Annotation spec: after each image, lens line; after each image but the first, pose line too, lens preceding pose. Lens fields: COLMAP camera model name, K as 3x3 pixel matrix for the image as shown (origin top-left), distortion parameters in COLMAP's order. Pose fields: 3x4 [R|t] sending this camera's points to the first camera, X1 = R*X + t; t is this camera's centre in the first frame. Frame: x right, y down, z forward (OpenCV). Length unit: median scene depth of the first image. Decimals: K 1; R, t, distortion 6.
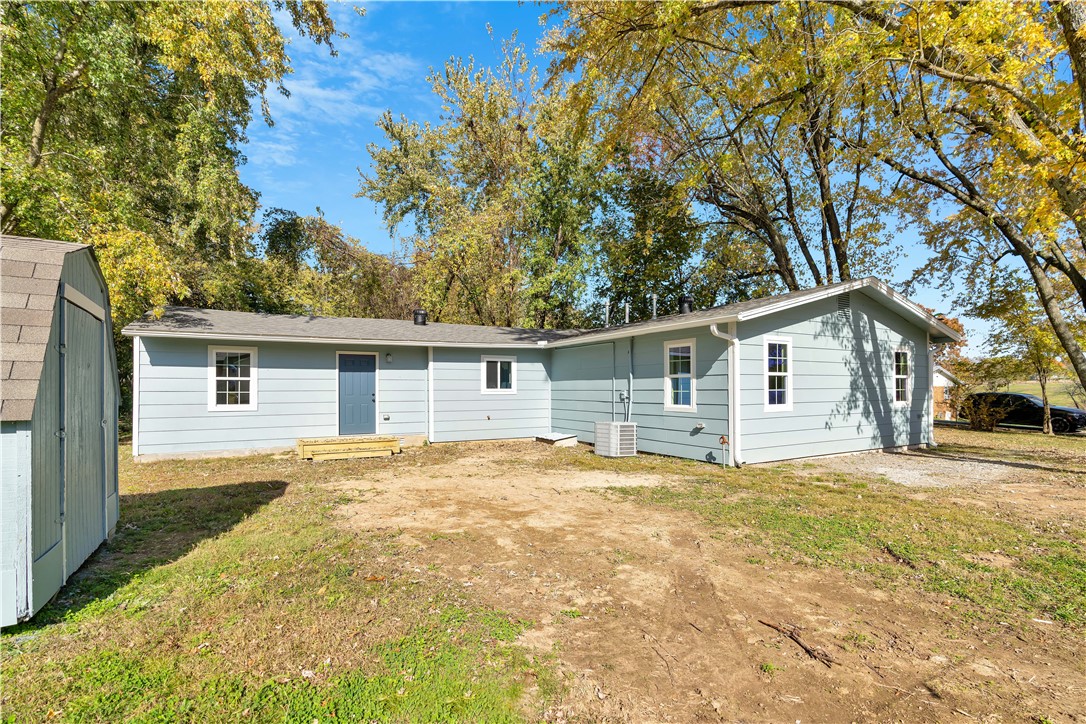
lens RADIAL K [[500.1, 0, 538.5], [0, 500.1, 390.2], [0, 0, 1]] dist [-0.002410, -0.000257]
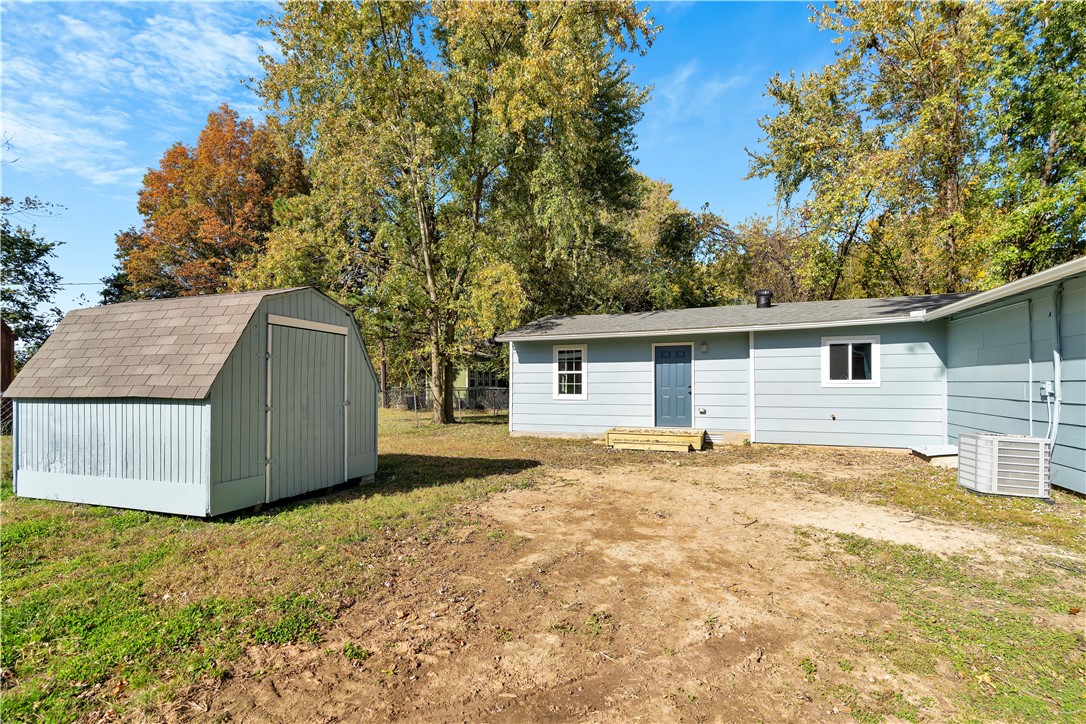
lens RADIAL K [[494.8, 0, 543.1], [0, 494.8, 385.4], [0, 0, 1]] dist [-0.005018, -0.000312]
pose [[0.633933, 0.004035, -0.773377, 0.244401], [-0.000055, 0.999987, 0.005172, 0.001807], [0.773388, -0.003236, 0.633925, 0.200489]]
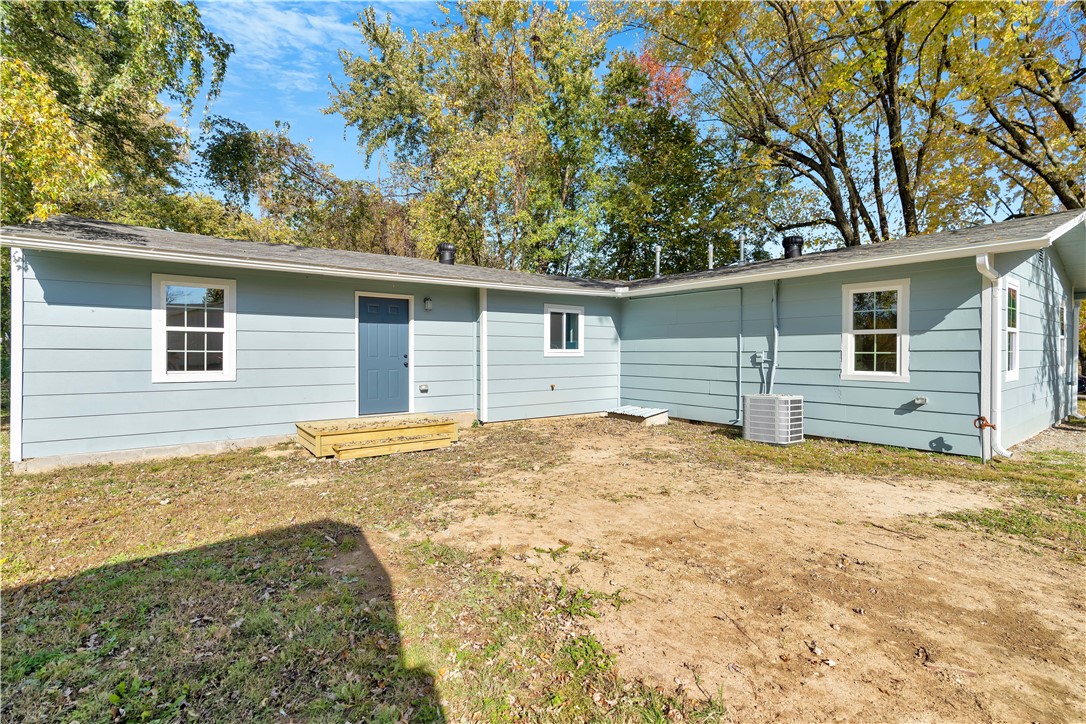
lens RADIAL K [[489.5, 0, 542.2], [0, 489.5, 357.4], [0, 0, 1]] dist [-0.002977, 0.000079]
pose [[0.989603, 0.003372, 0.143788, -0.262045], [-0.004425, 0.999966, 0.007005, 0.005350], [-0.143759, -0.007569, 0.989584, 0.324544]]
